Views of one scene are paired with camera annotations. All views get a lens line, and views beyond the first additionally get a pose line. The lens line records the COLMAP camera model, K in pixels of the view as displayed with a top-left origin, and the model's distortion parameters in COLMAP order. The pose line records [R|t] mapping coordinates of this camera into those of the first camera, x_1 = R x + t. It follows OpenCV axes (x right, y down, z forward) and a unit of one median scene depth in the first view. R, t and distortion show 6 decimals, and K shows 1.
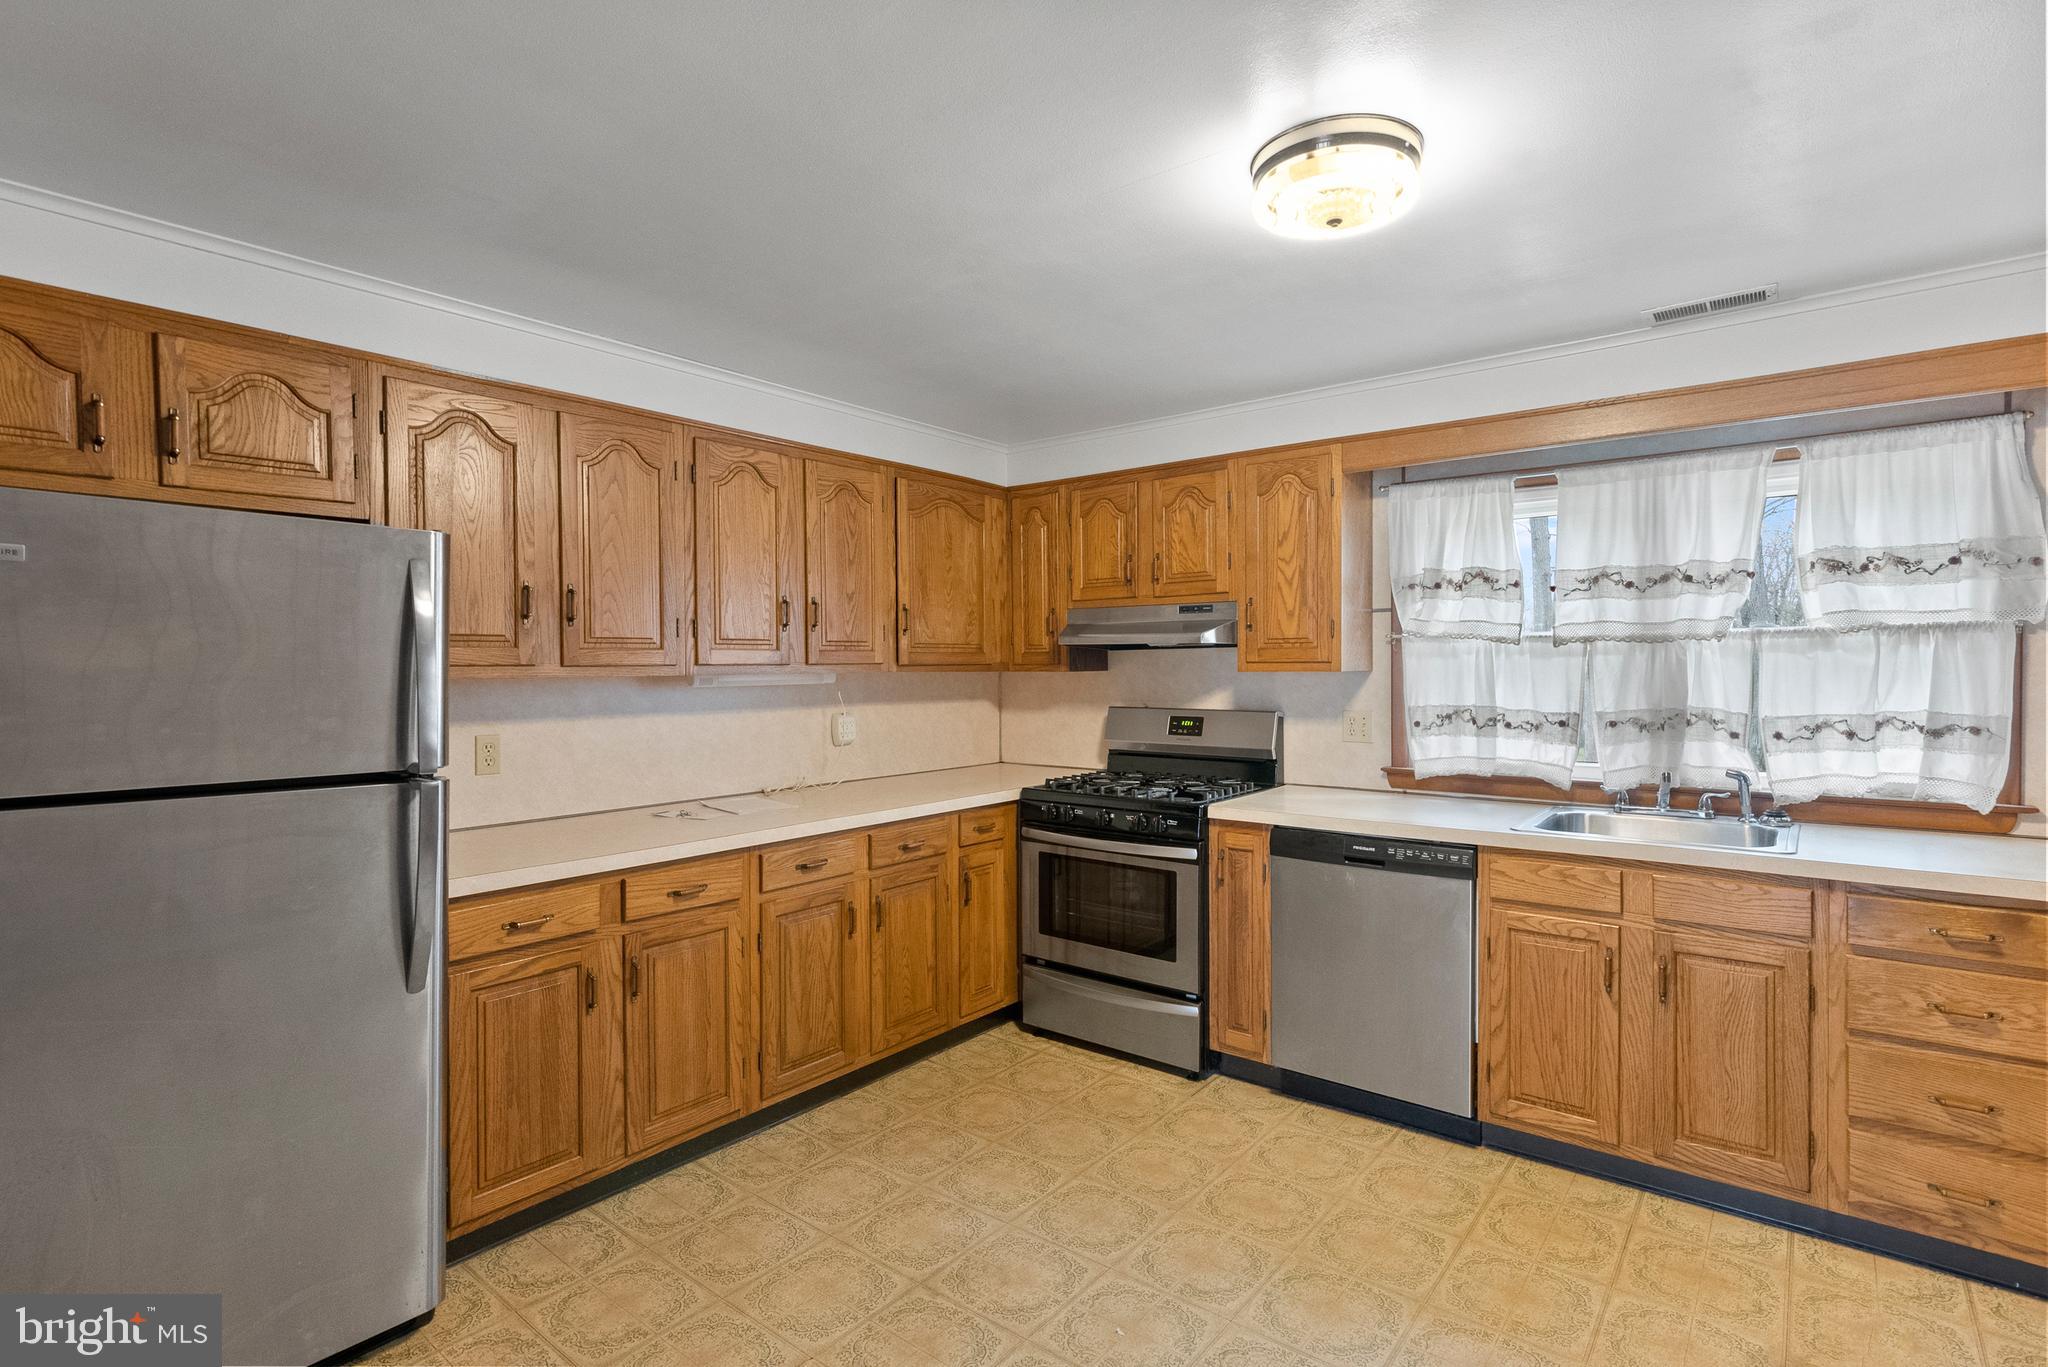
lens RADIAL K [[993.4, 0, 1015.9], [0, 993.4, 676.6], [0, 0, 1]] dist [-0.005410, 0.002610]
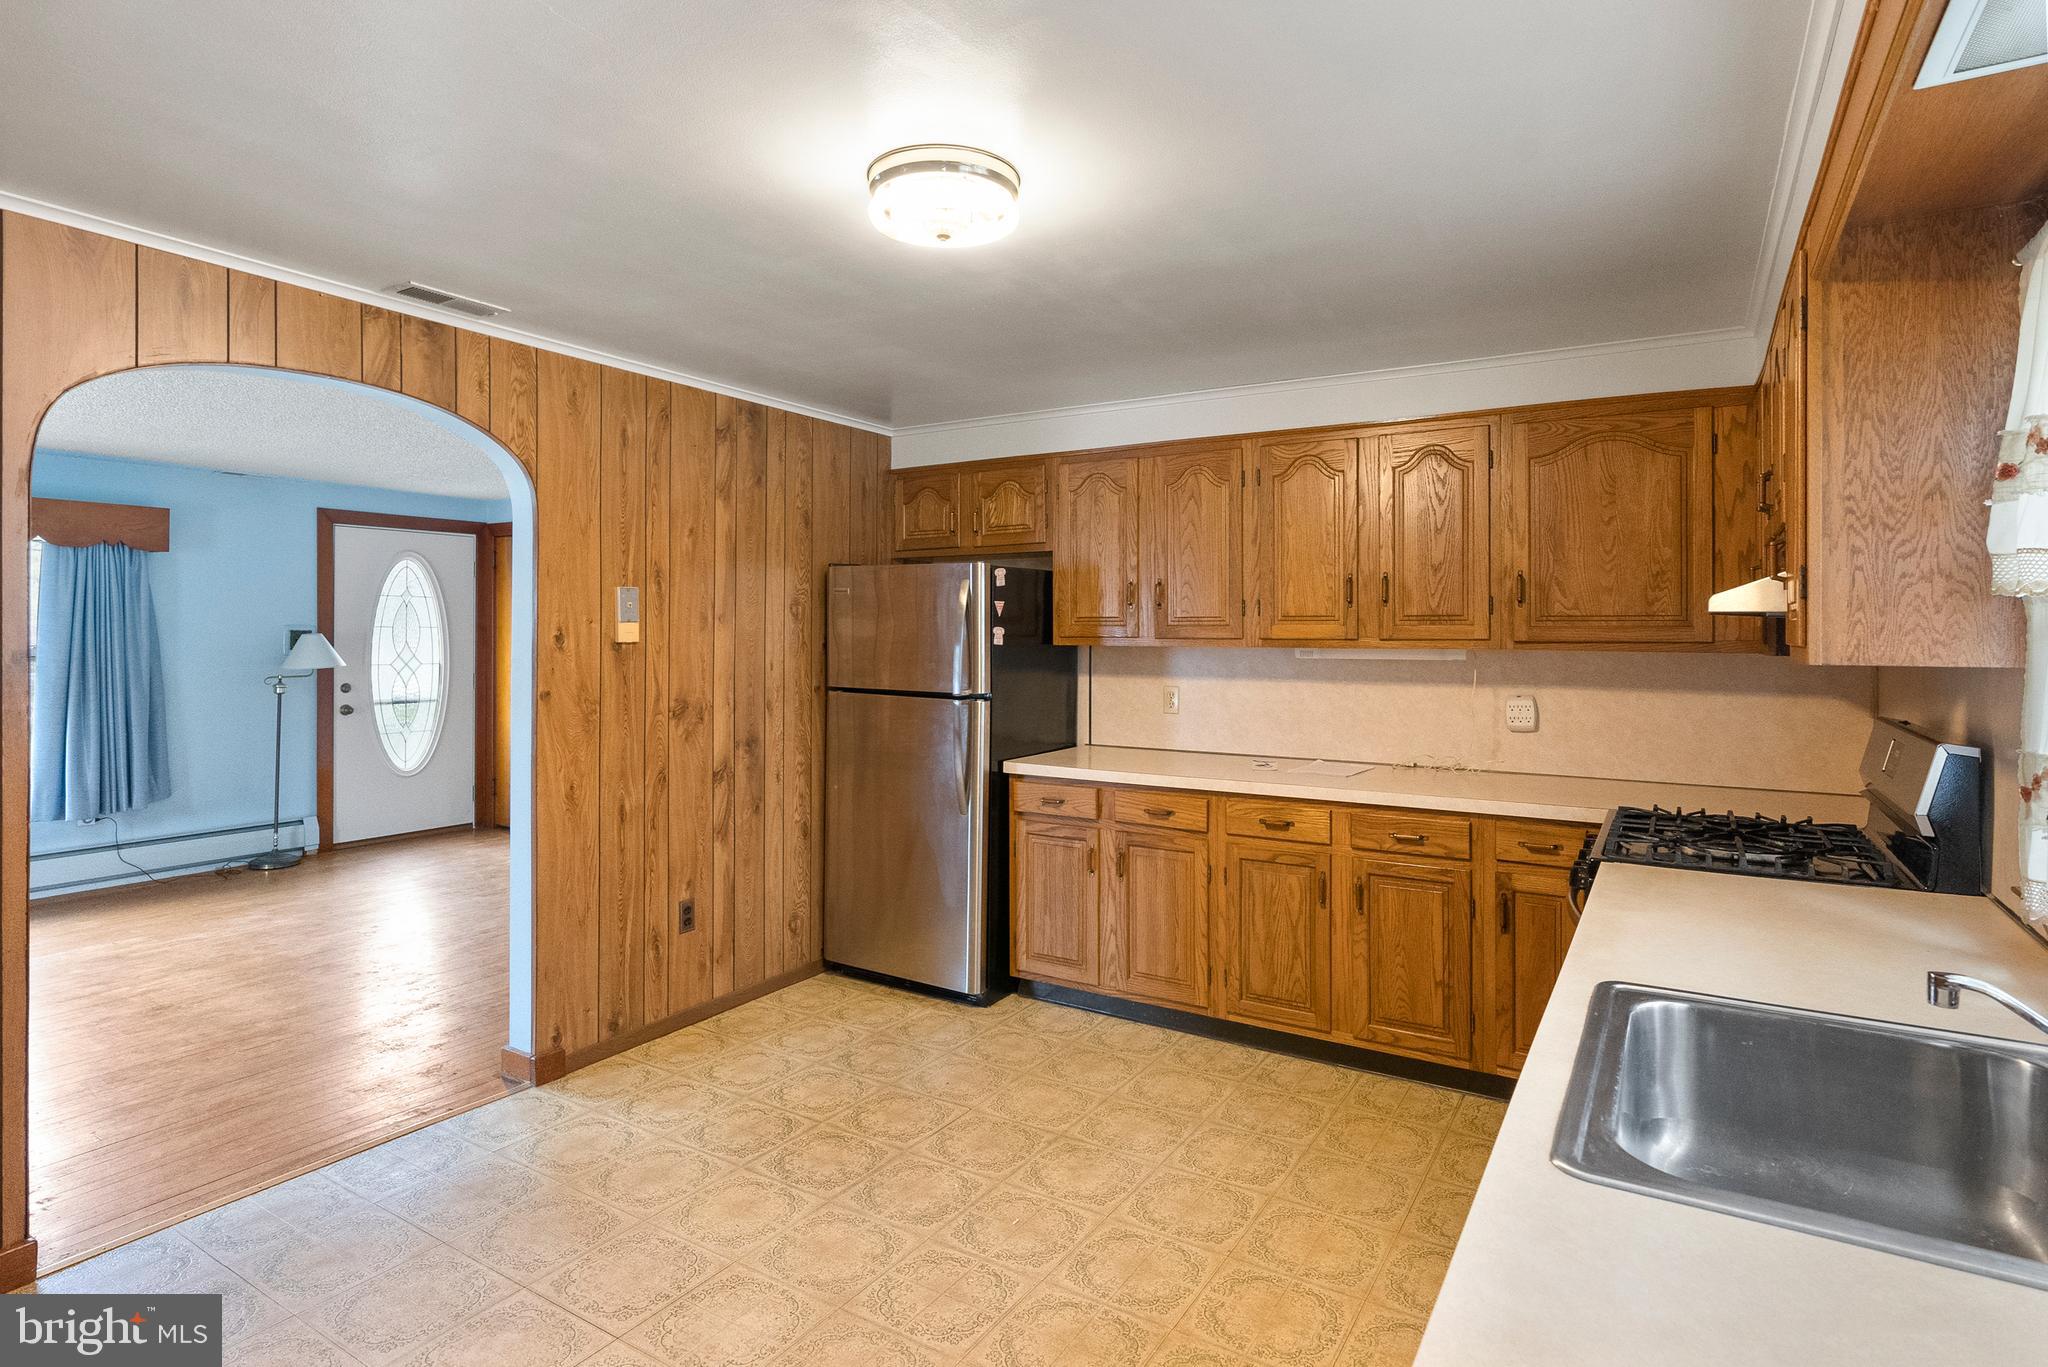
lens RADIAL K [[1044.2, 0, 1032.7], [0, 1044.2, 634.8], [0, 0, 1]] dist [-0.007451, 0.004508]
pose [[0.137891, 0.007719, -0.990417, 0.956372], [-0.018735, 0.999811, 0.005183, -0.019462], [0.990270, 0.017841, 0.138010, 0.618041]]
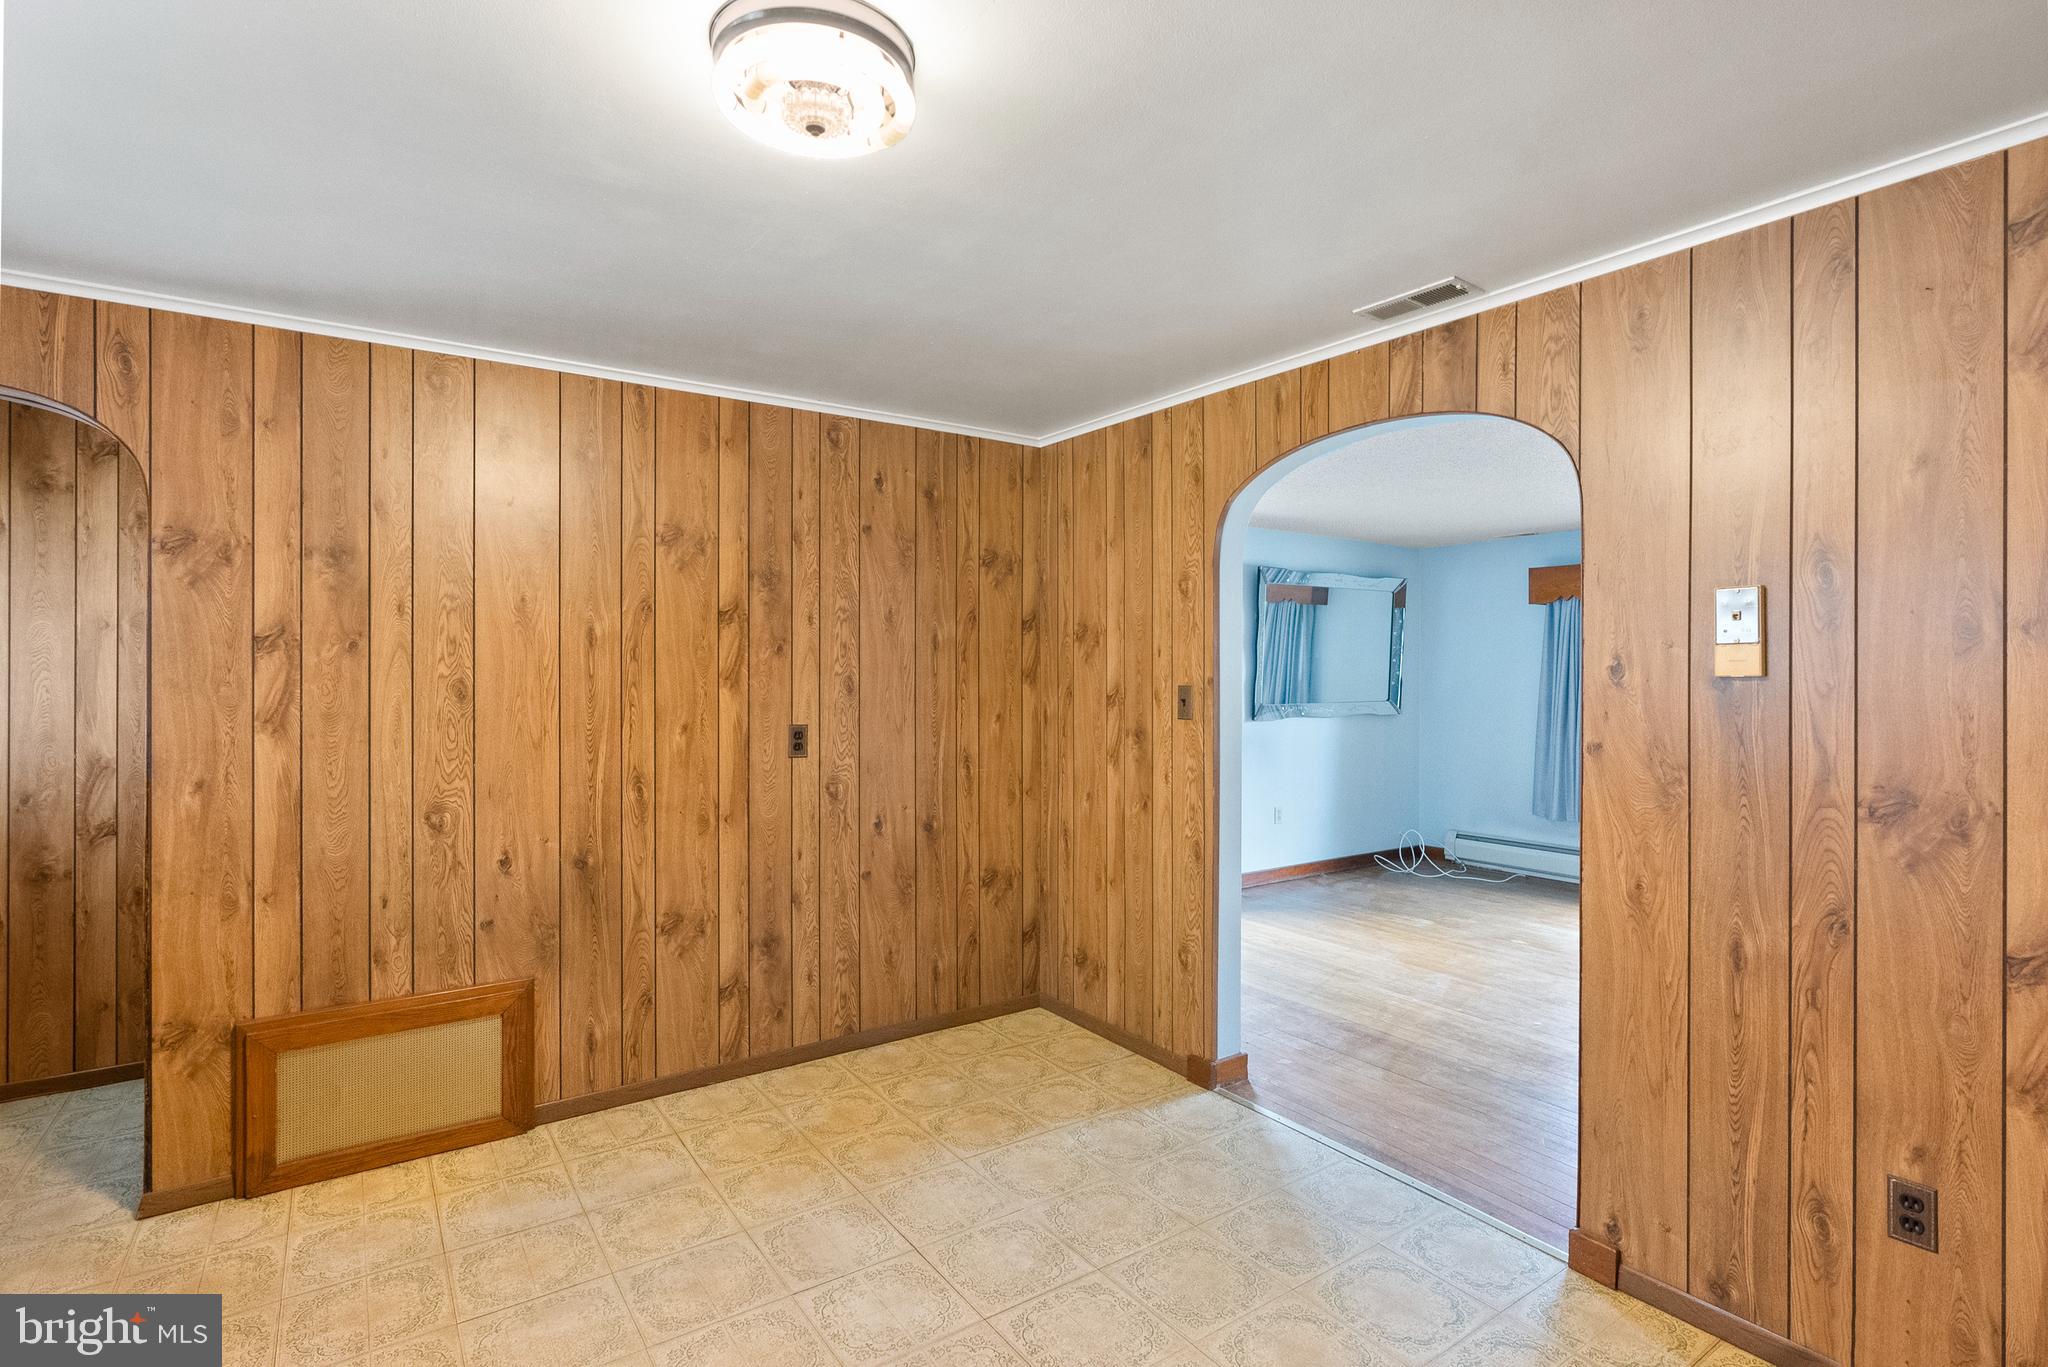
lens RADIAL K [[993.4, 0, 1035.1], [0, 993.4, 672.6], [0, 0, 1]] dist [-0.005410, 0.002610]
pose [[-0.965027, 0.003344, 0.262131, -0.035210], [0.007151, 0.999882, 0.013573, -0.011741], [-0.262055, 0.014973, -0.964937, 1.138989]]
